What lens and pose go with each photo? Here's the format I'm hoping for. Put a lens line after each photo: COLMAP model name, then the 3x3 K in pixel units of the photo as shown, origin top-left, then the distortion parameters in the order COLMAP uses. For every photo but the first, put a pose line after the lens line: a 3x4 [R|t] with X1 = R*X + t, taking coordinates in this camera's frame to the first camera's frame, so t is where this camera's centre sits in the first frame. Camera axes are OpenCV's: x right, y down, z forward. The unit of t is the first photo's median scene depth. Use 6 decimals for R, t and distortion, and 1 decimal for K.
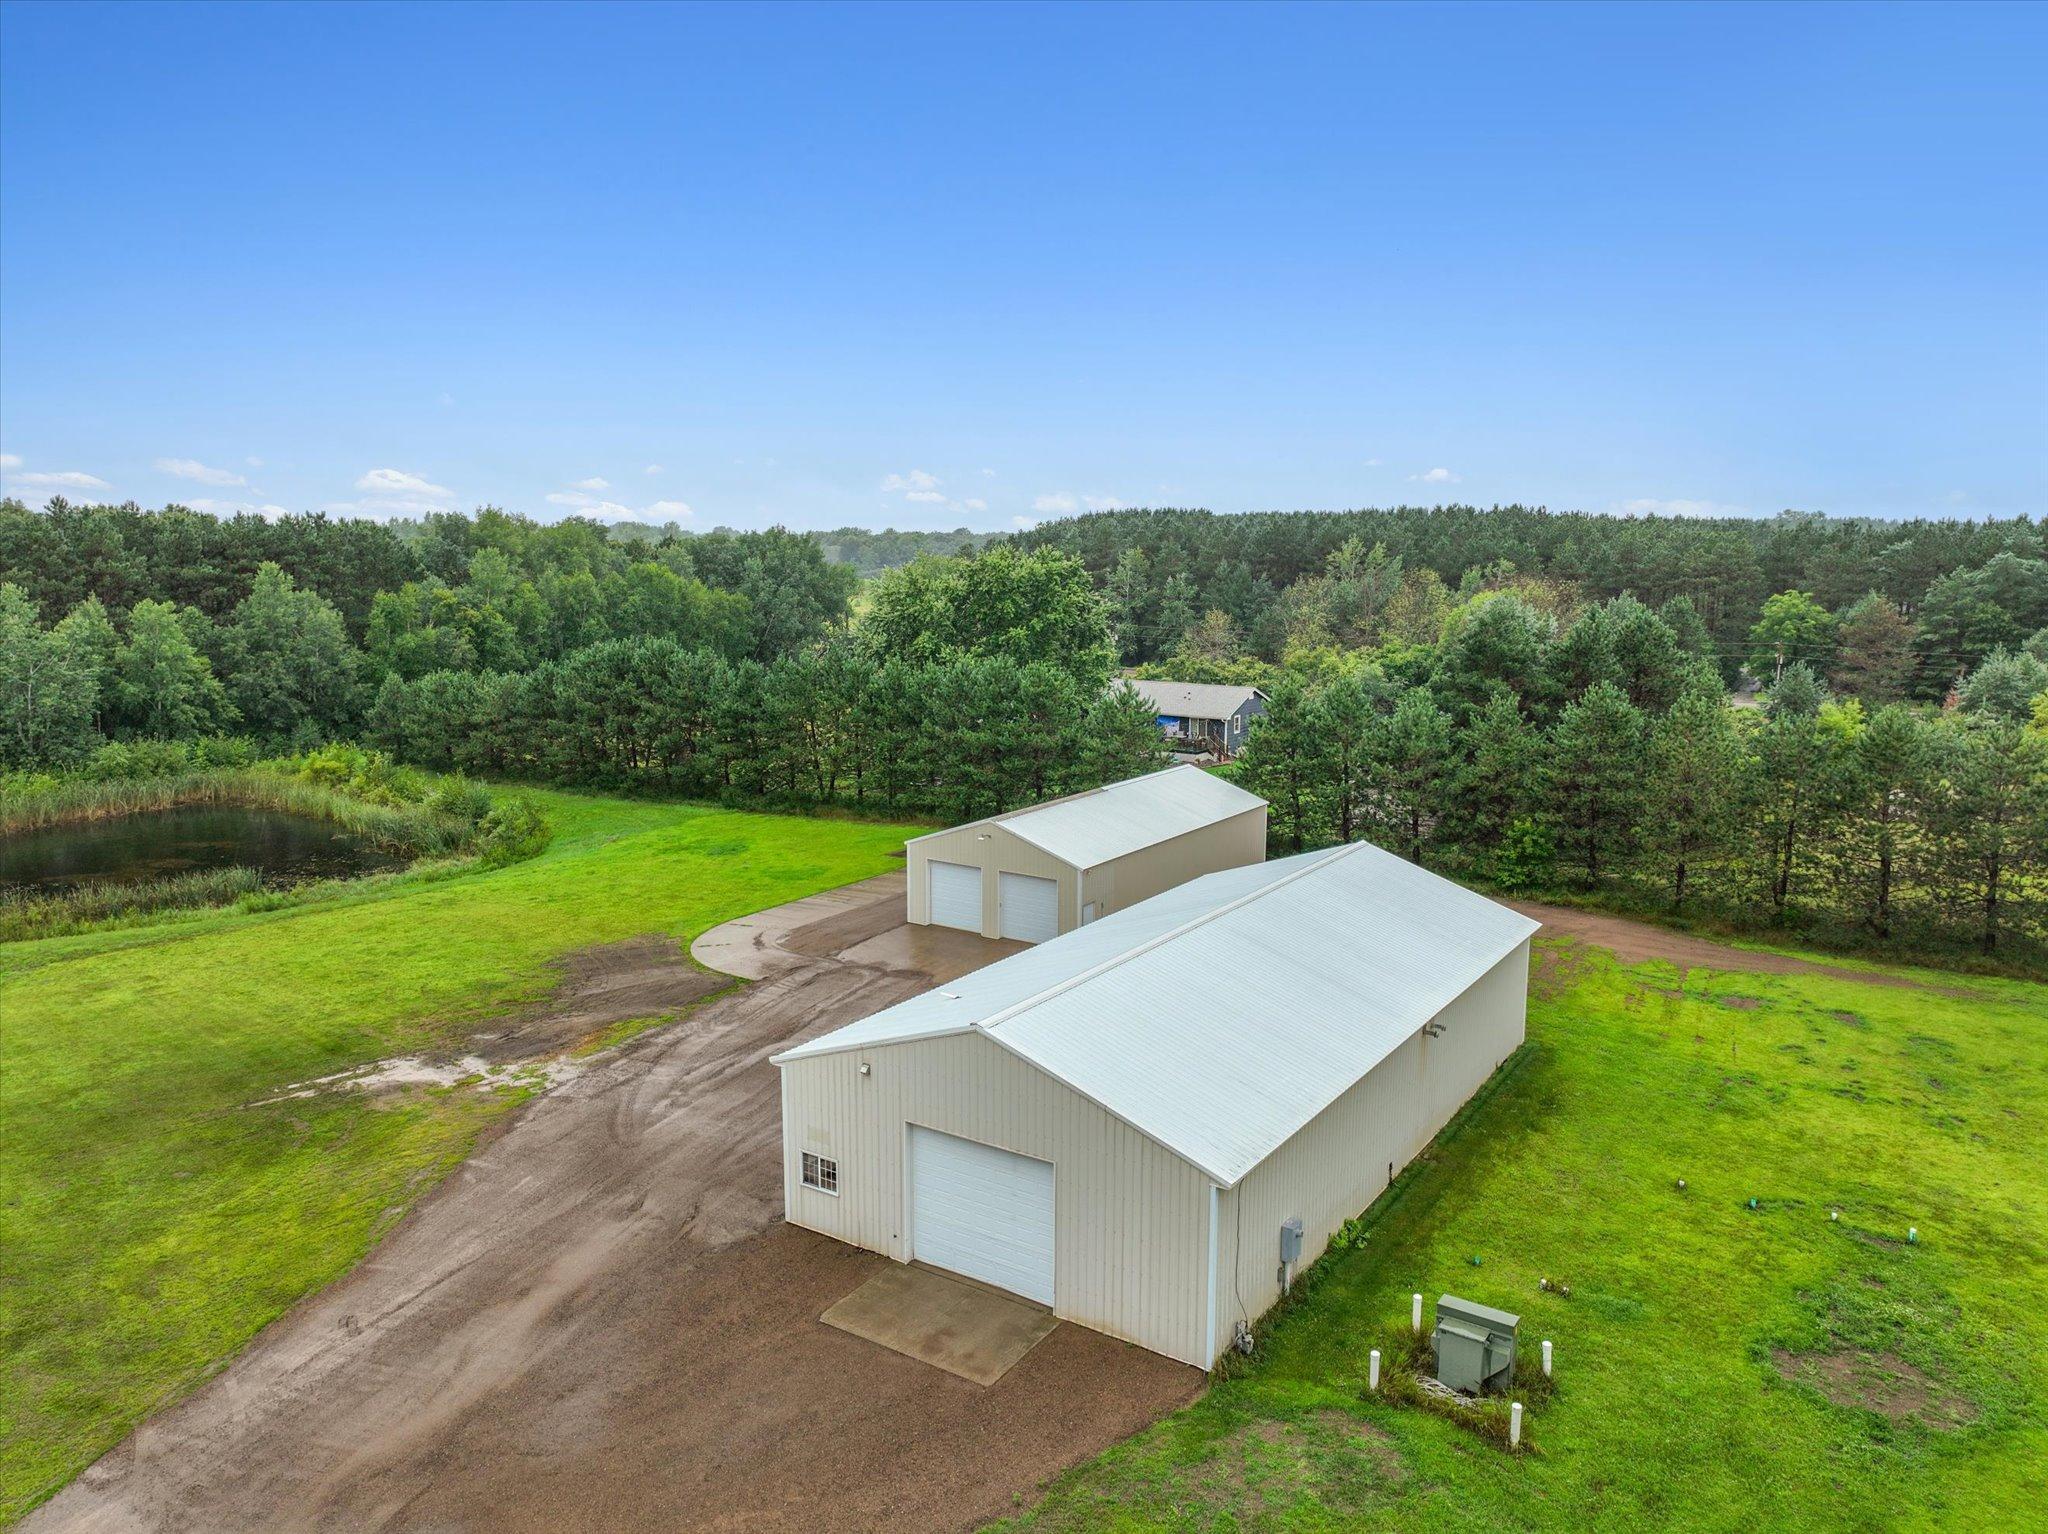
lens RADIAL K [[1450.8, 0, 1022.7], [0, 1450.8, 772.5], [0, 0, 1]] dist [-0.001692, 0.004164]
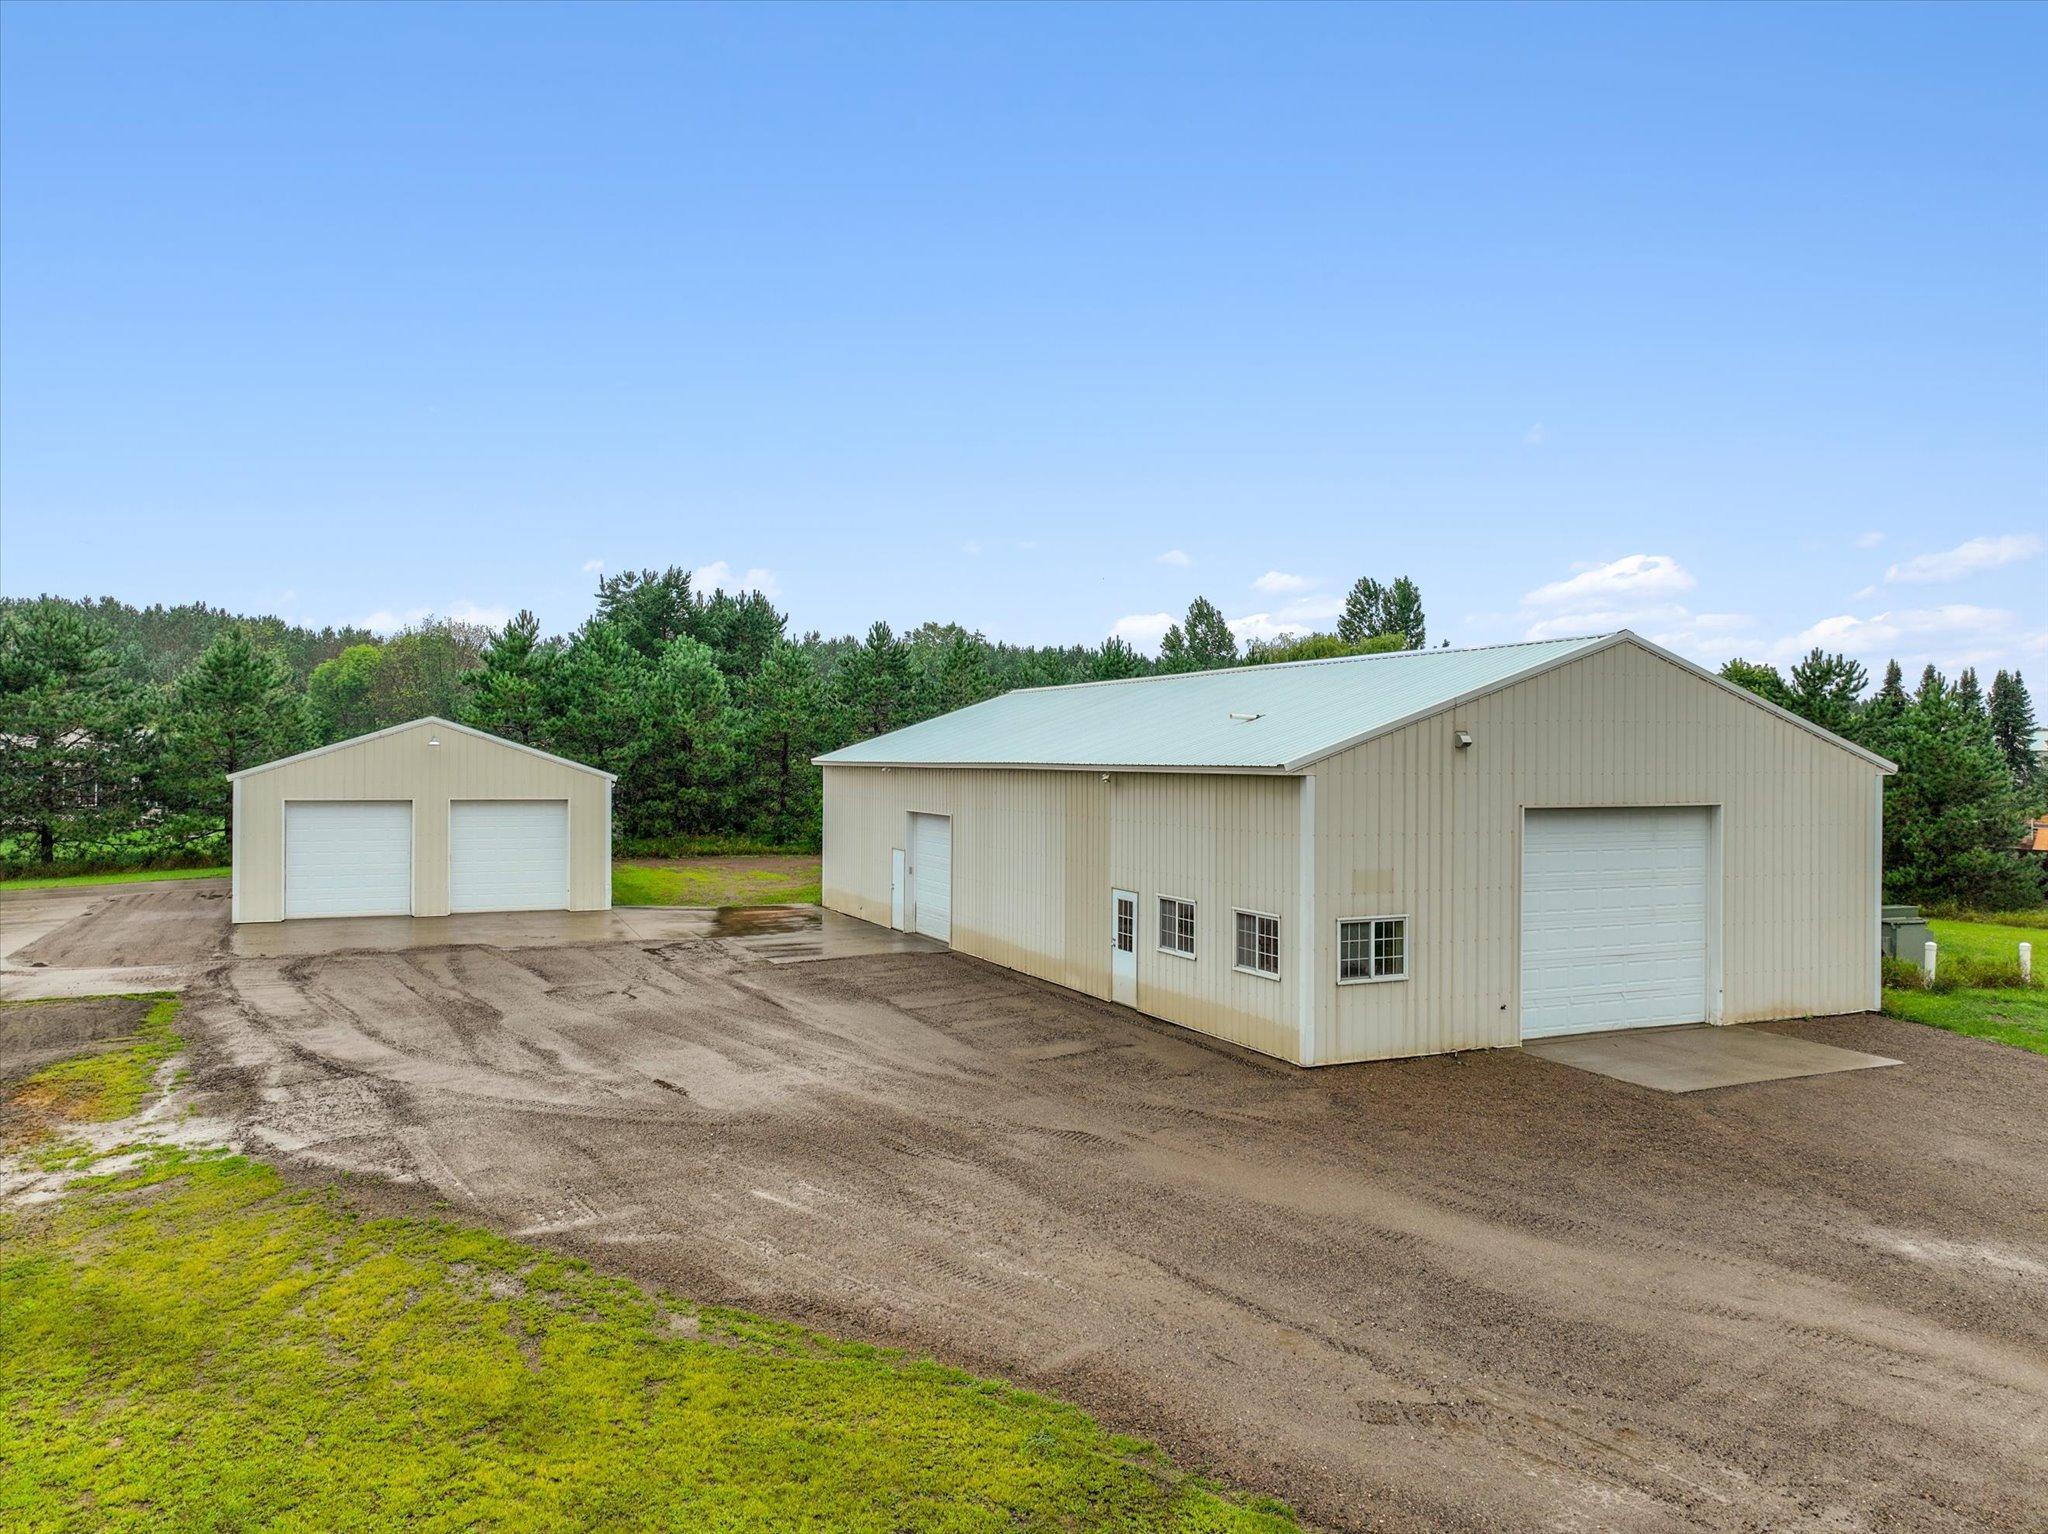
lens RADIAL K [[1450.8, 0, 1022.7], [0, 1450.8, 772.5], [0, 0, 1]] dist [-0.001692, 0.004164]
pose [[0.535411, -0.012430, 0.844500, -0.684942], [0.133807, 0.988512, -0.070284, 0.221555], [-0.833925, 0.150631, 0.530923, 0.775930]]
